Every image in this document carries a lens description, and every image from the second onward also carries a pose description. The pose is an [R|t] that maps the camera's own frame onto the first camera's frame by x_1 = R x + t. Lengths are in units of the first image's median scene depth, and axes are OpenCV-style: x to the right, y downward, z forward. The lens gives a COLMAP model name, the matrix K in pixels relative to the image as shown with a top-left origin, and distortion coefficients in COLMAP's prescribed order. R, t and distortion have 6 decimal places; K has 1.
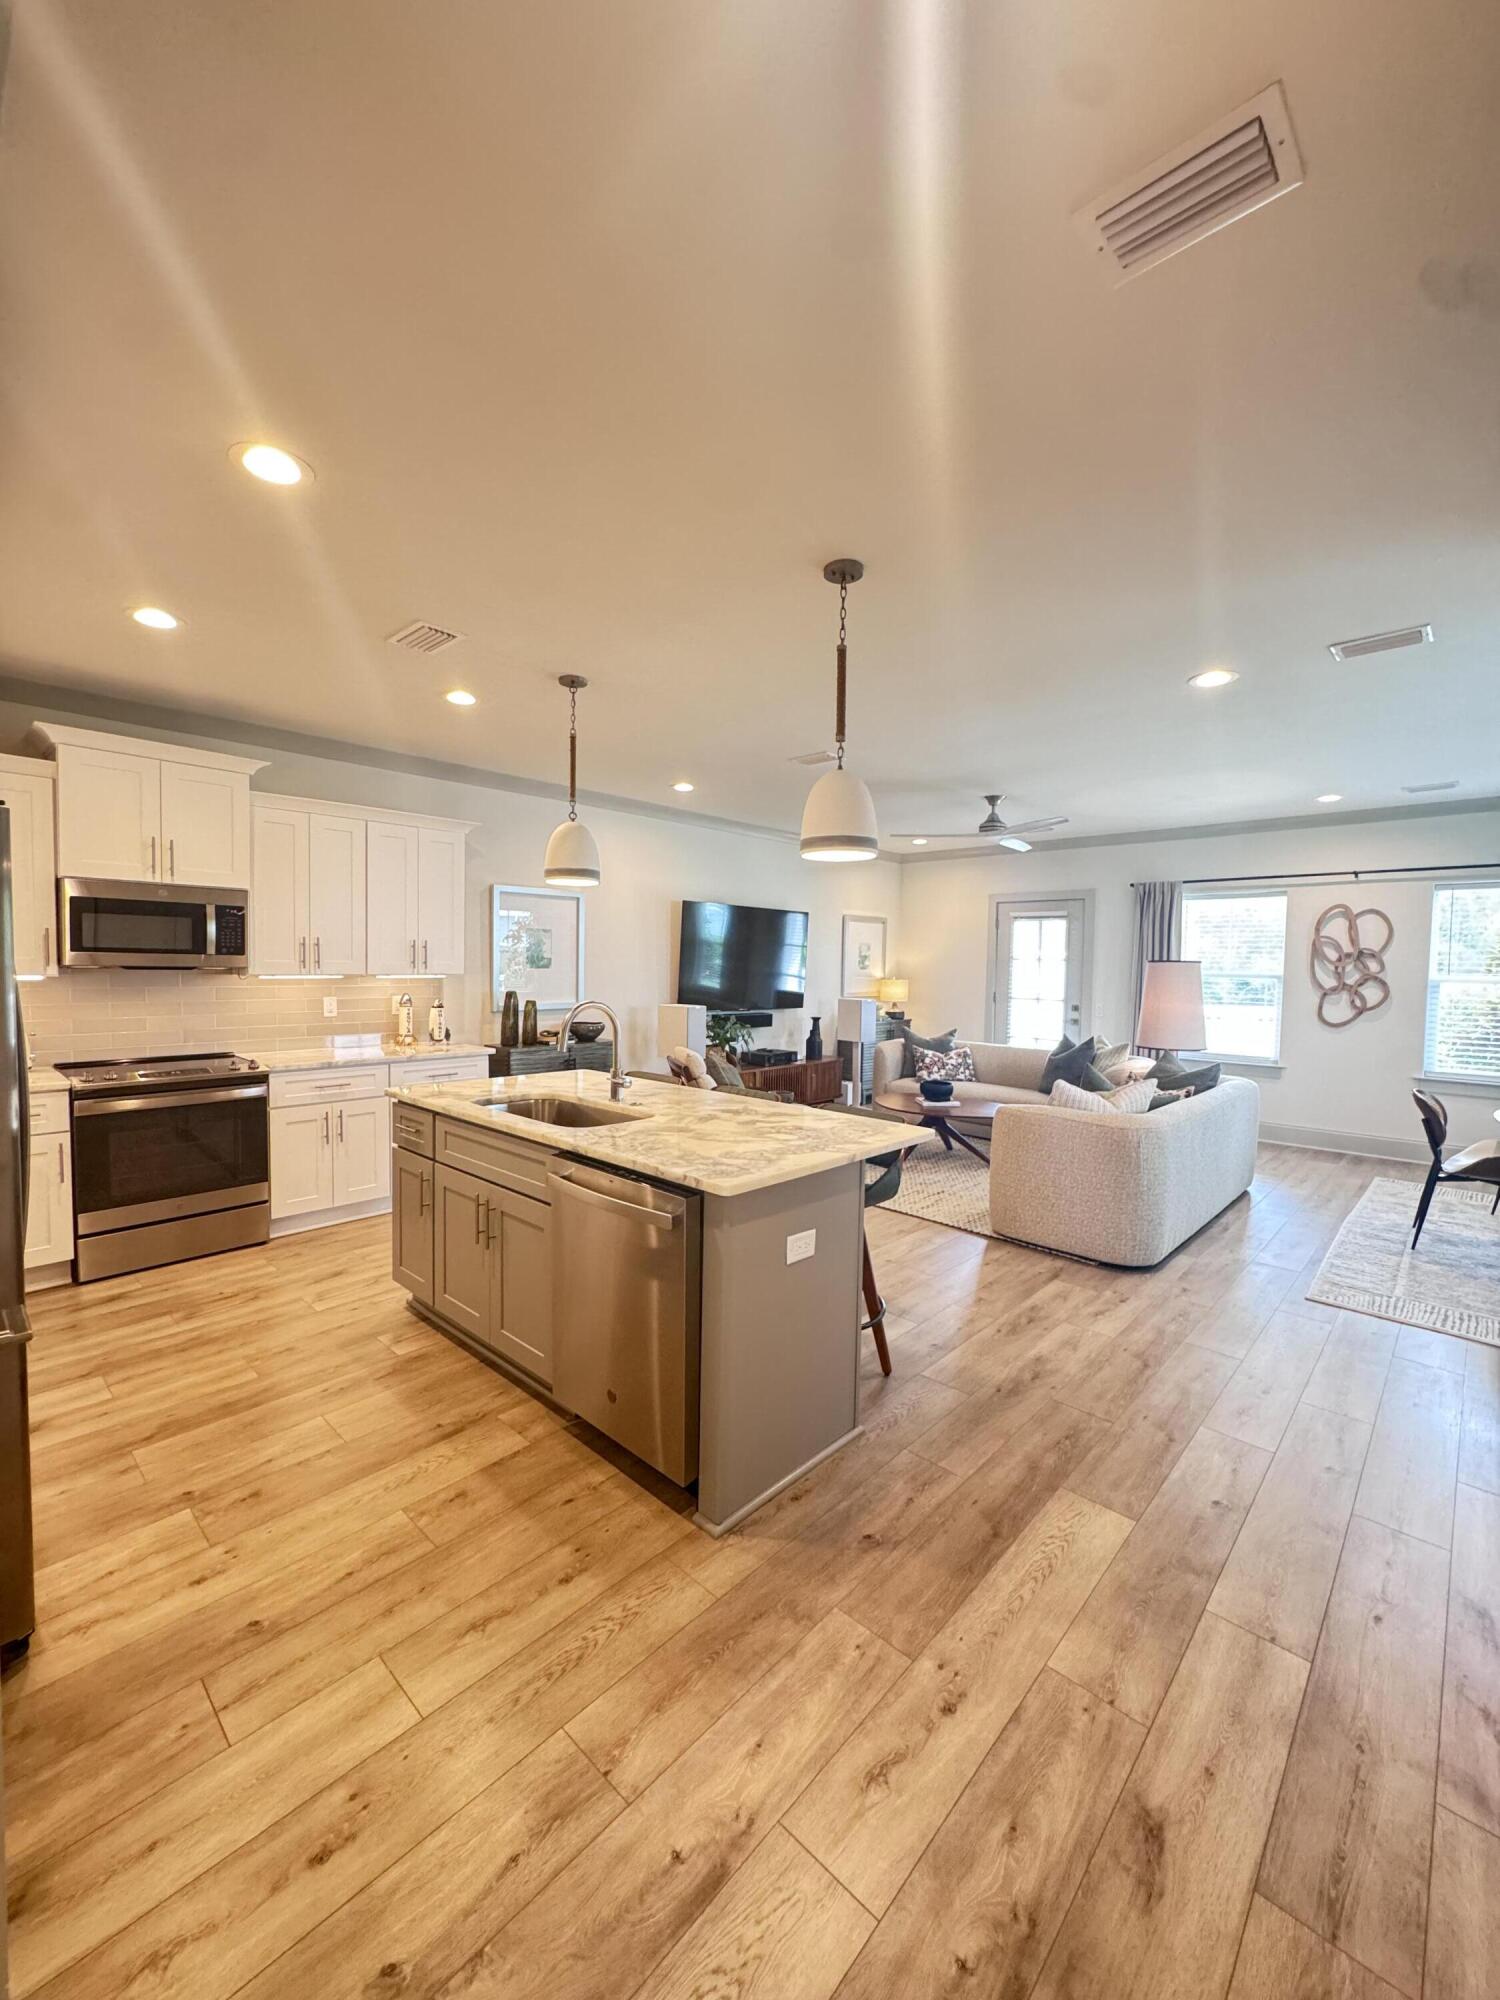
lens RADIAL K [[795.9, 0, 748.1], [0, 795.9, 1002.5], [0, 0, 1]] dist [-0.001860, -0.000345]
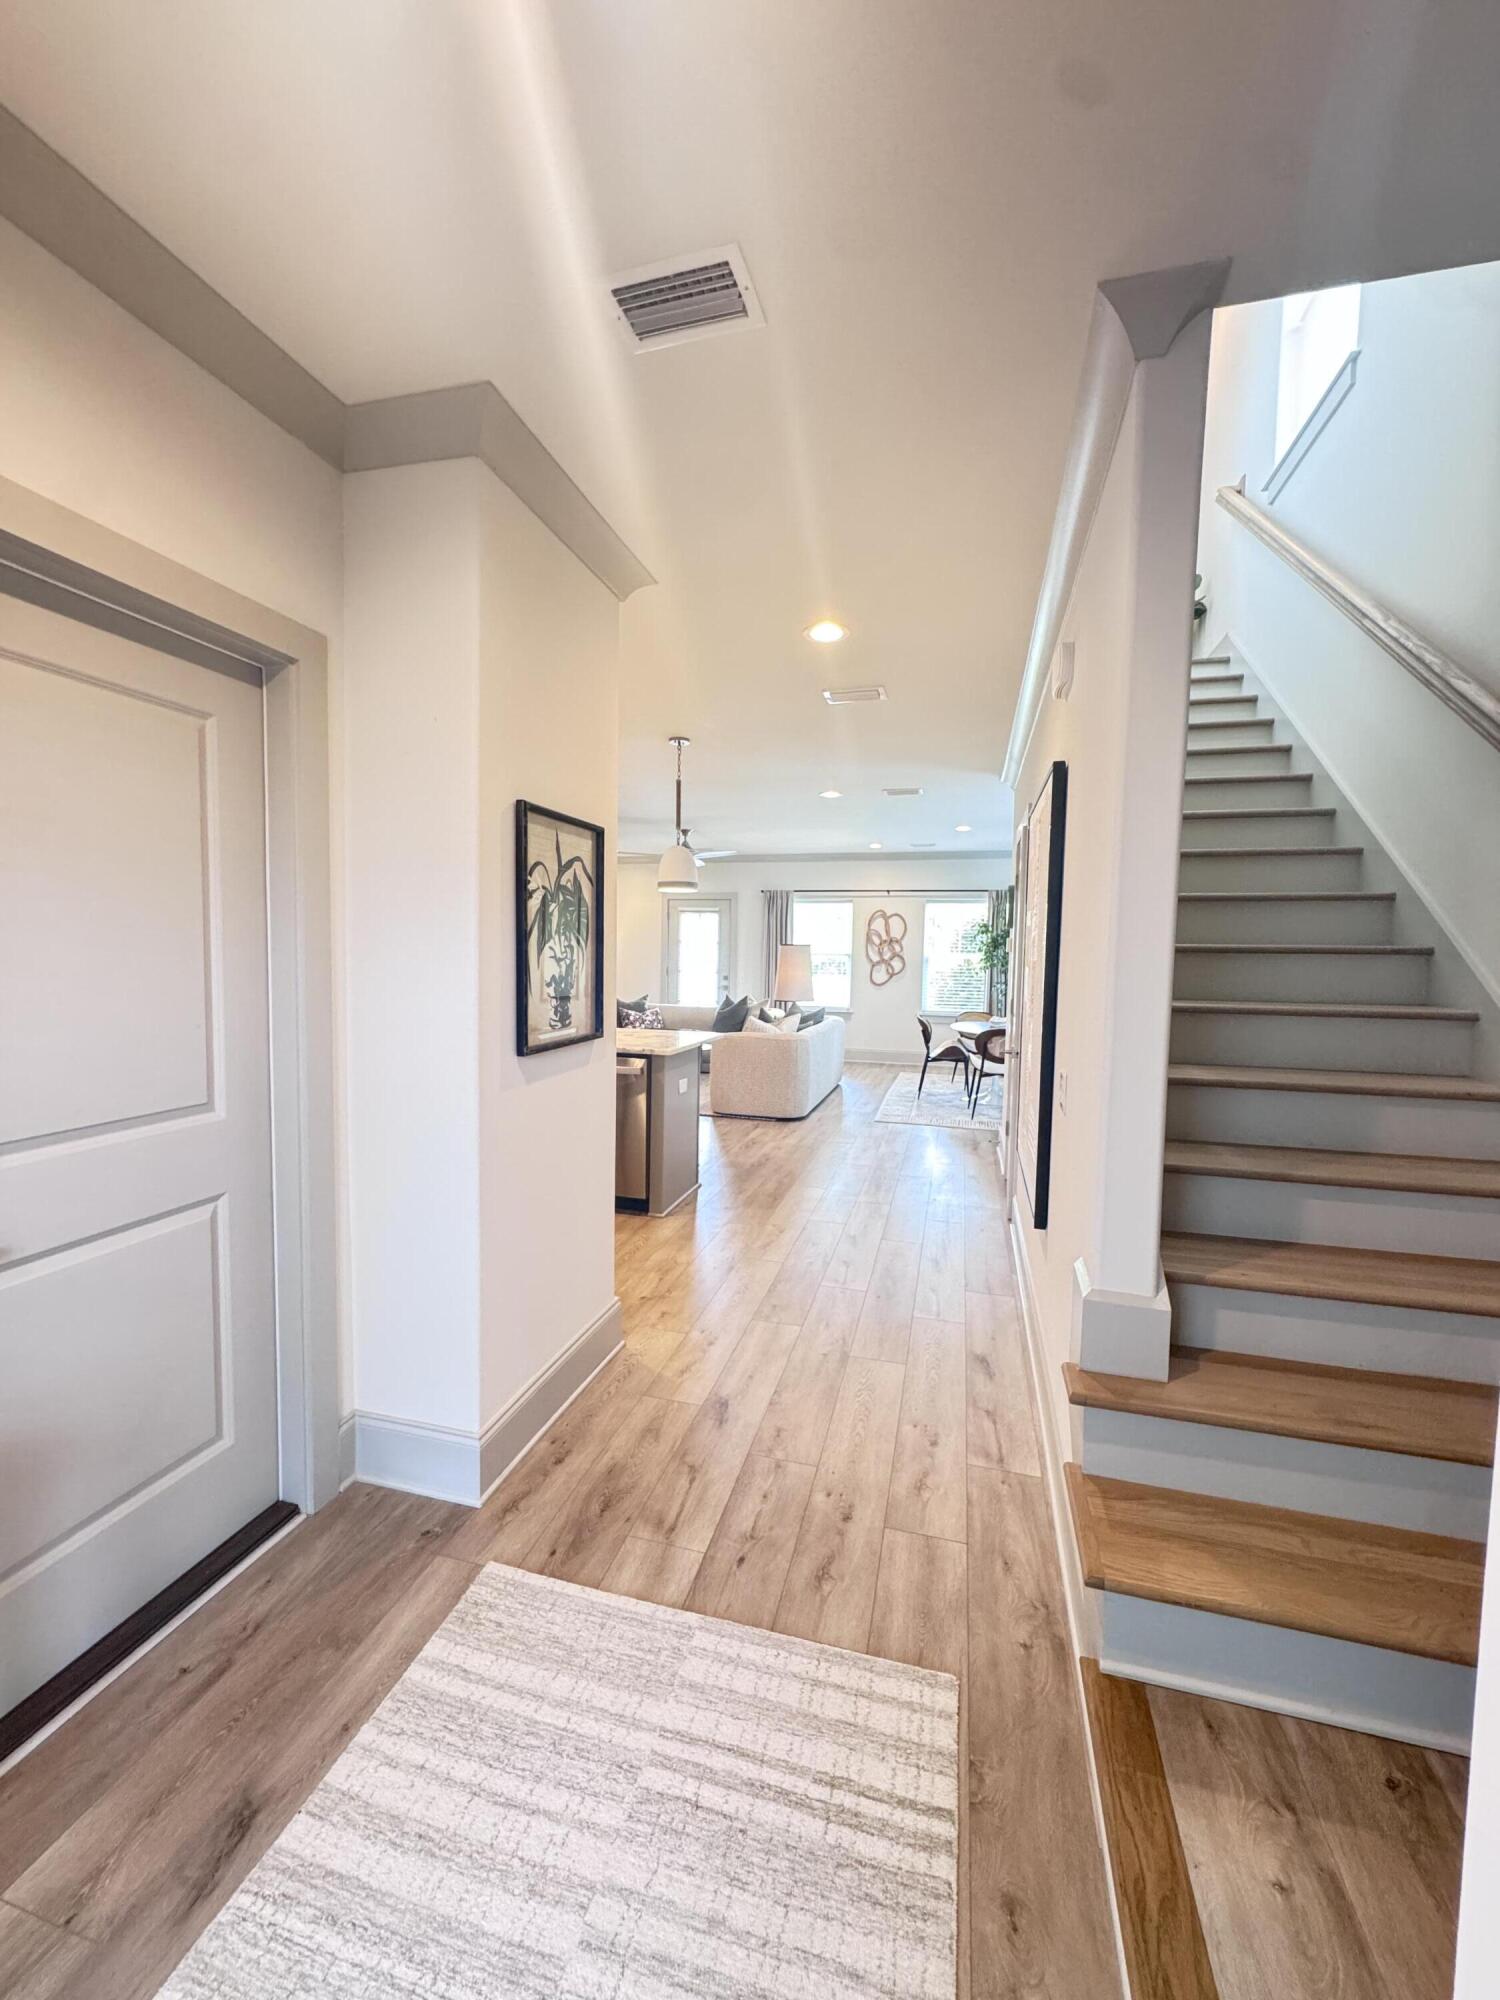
lens RADIAL K [[795.9, 0, 743.5], [0, 795.9, 1002.3], [0, 0, 1]] dist [-0.001860, -0.000345]
pose [[0.885449, -0.029670, 0.463788, -0.260071], [0.018043, 0.999402, 0.029488, 0.012145], [-0.464385, -0.017742, 0.885456, -0.309475]]
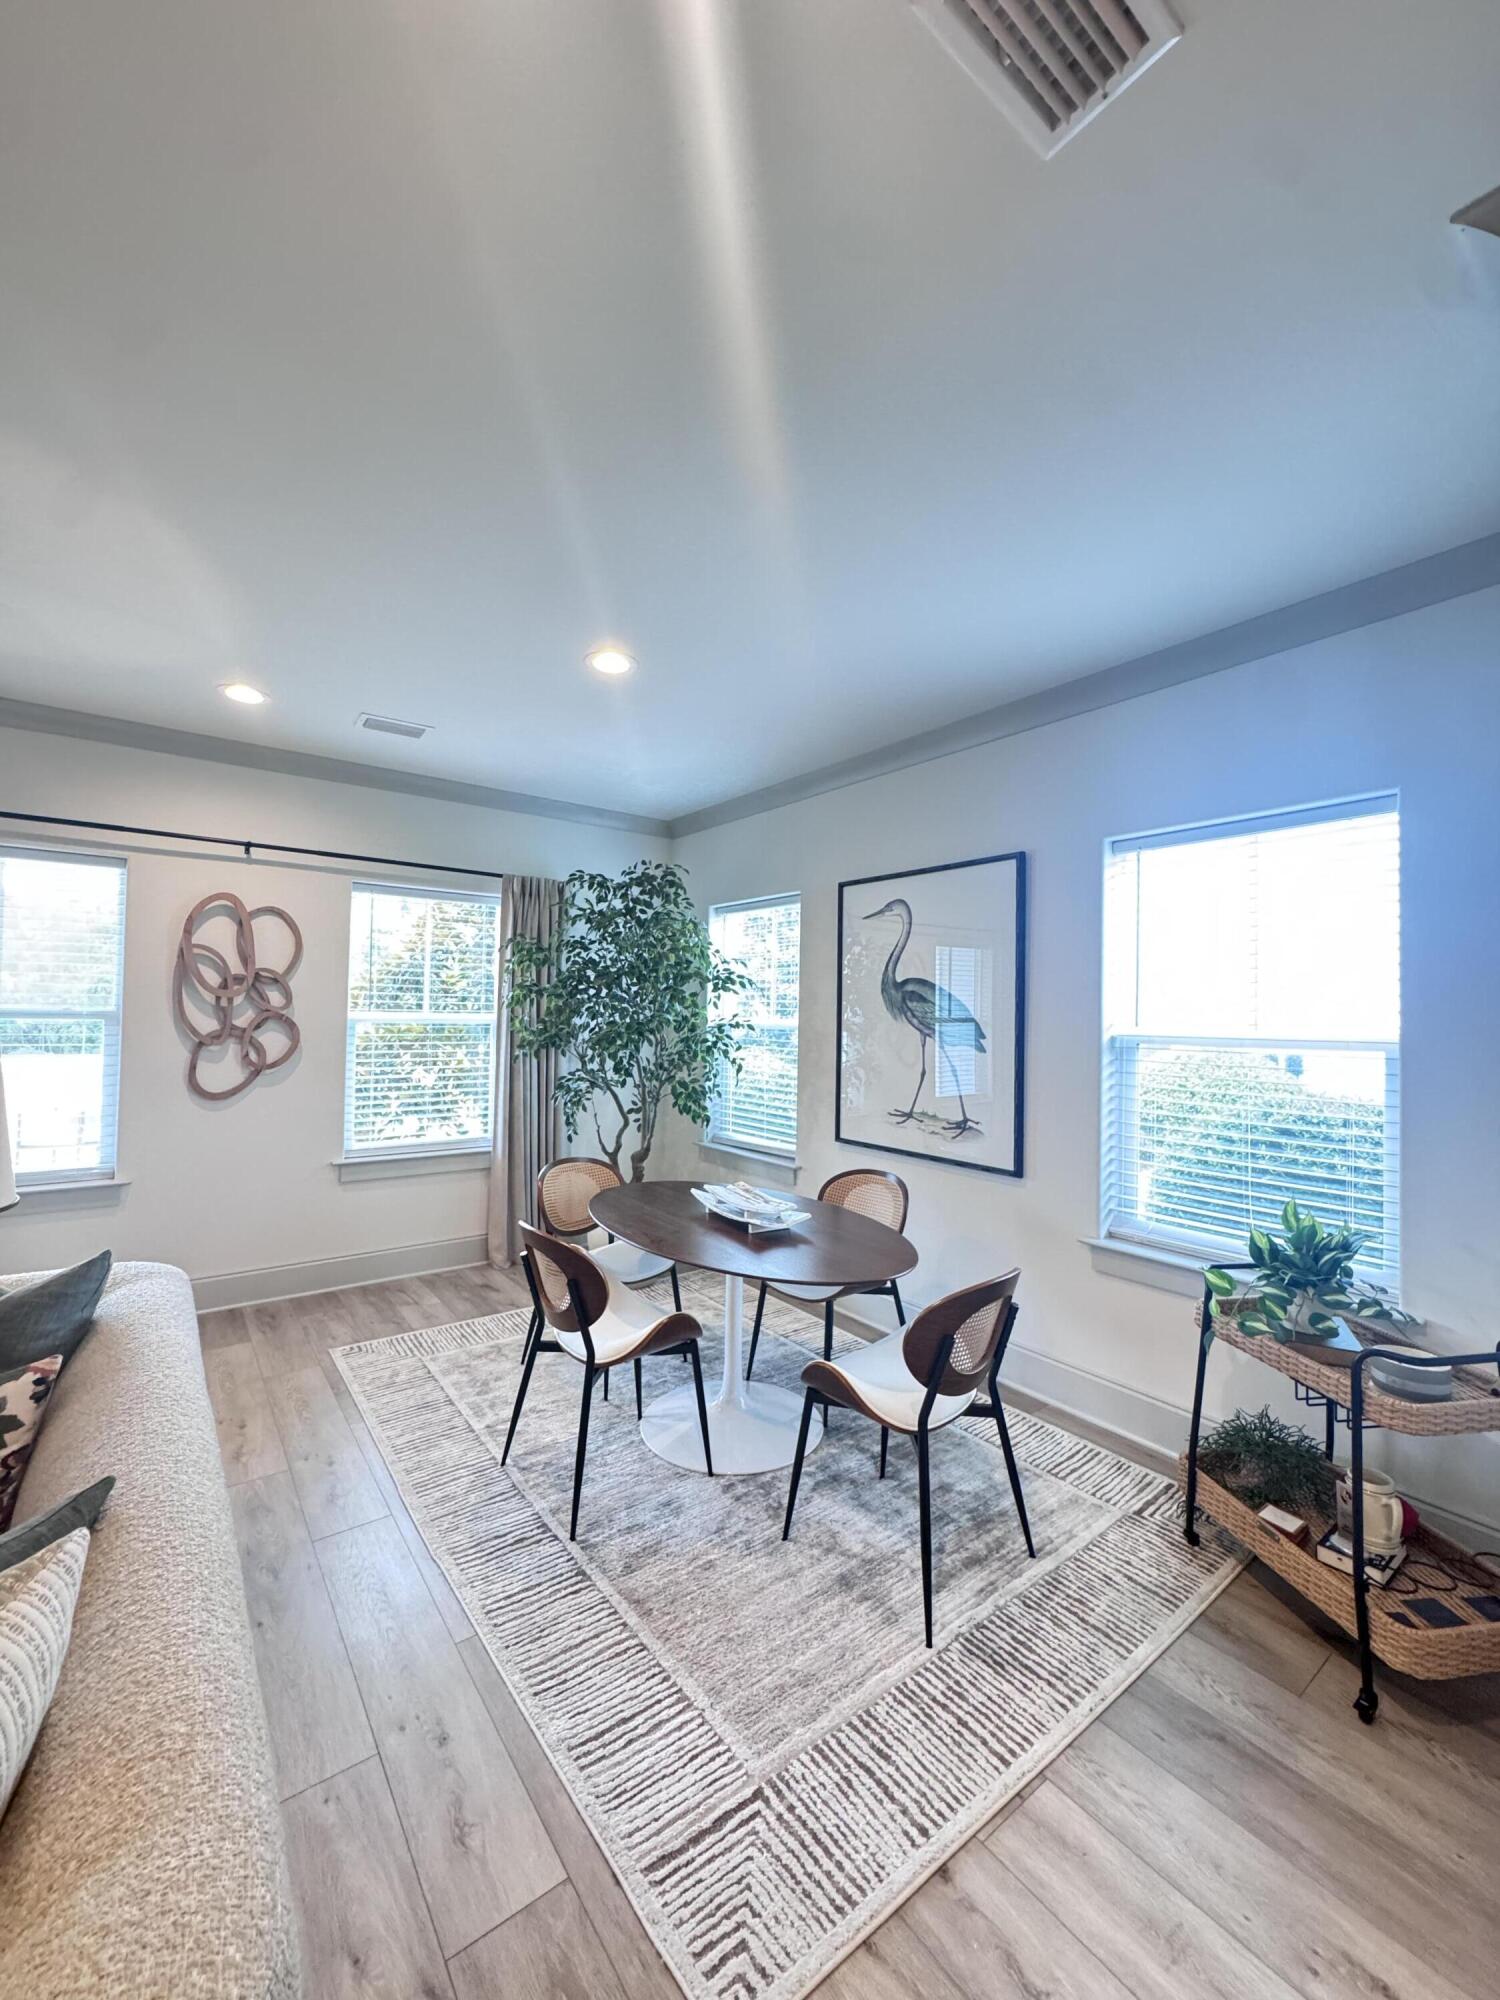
lens RADIAL K [[795.9, 0, 755.9], [0, 795.9, 1002.9], [0, 0, 1]] dist [-0.001860, -0.000345]
pose [[0.172527, 0.001729, 0.985003, 0.225741], [0.032054, 0.999459, -0.007369, -0.024209], [-0.984483, 0.032844, 0.172379, 0.505846]]
